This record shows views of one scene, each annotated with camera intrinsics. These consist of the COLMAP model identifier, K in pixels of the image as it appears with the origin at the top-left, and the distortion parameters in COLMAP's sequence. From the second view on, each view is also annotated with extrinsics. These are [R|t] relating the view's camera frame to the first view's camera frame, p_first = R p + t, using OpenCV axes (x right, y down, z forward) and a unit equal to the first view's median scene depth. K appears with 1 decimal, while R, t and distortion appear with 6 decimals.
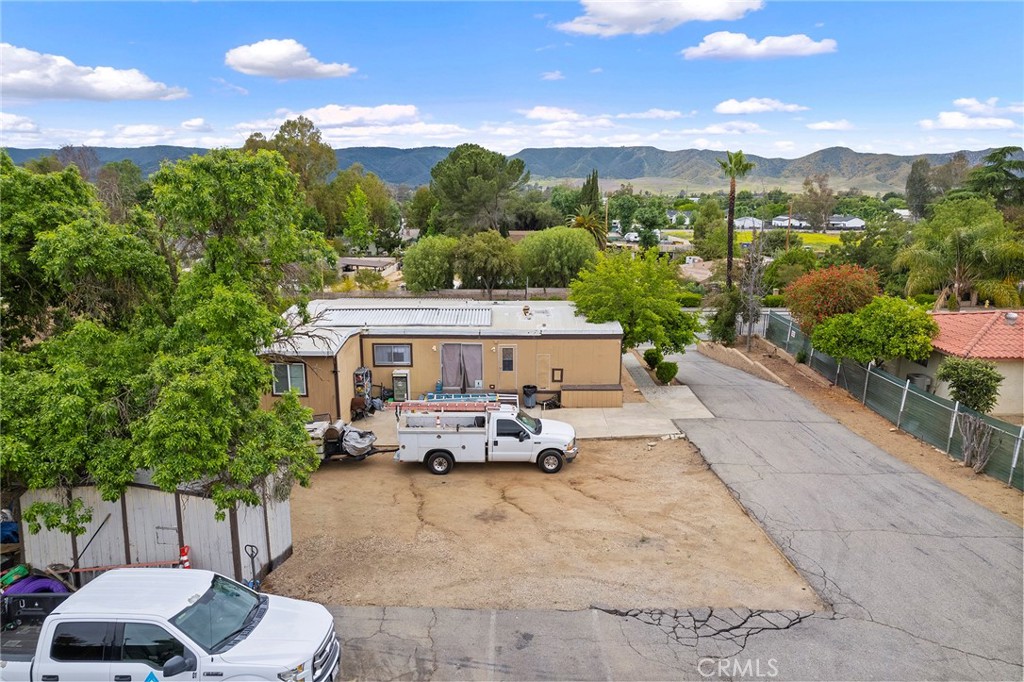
lens RADIAL K [[653.4, 0, 512.0], [0, 653.4, 341.0], [0, 0, 1]] dist [-0.067263, 0.049898]
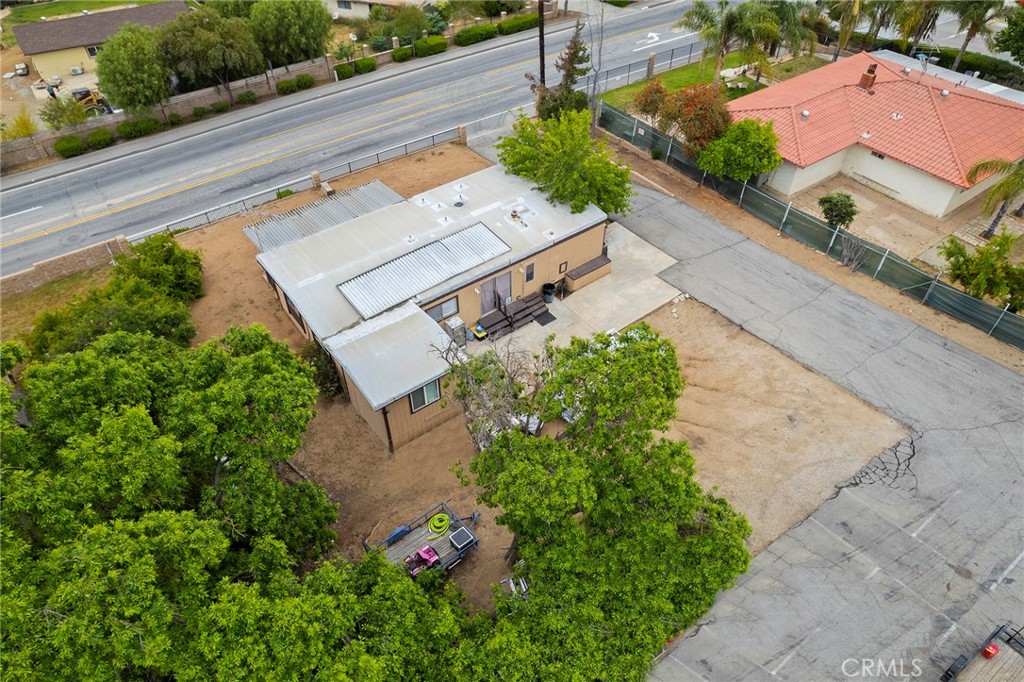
lens RADIAL K [[659.1, 0, 512.0], [0, 659.1, 341.0], [0, 0, 1]] dist [-0.085304, 0.078607]
pose [[0.790410, -0.428165, 0.438095, -0.723831], [0.139248, 0.822026, 0.552163, -0.631905], [-0.596542, -0.375431, 0.709358, 0.224927]]
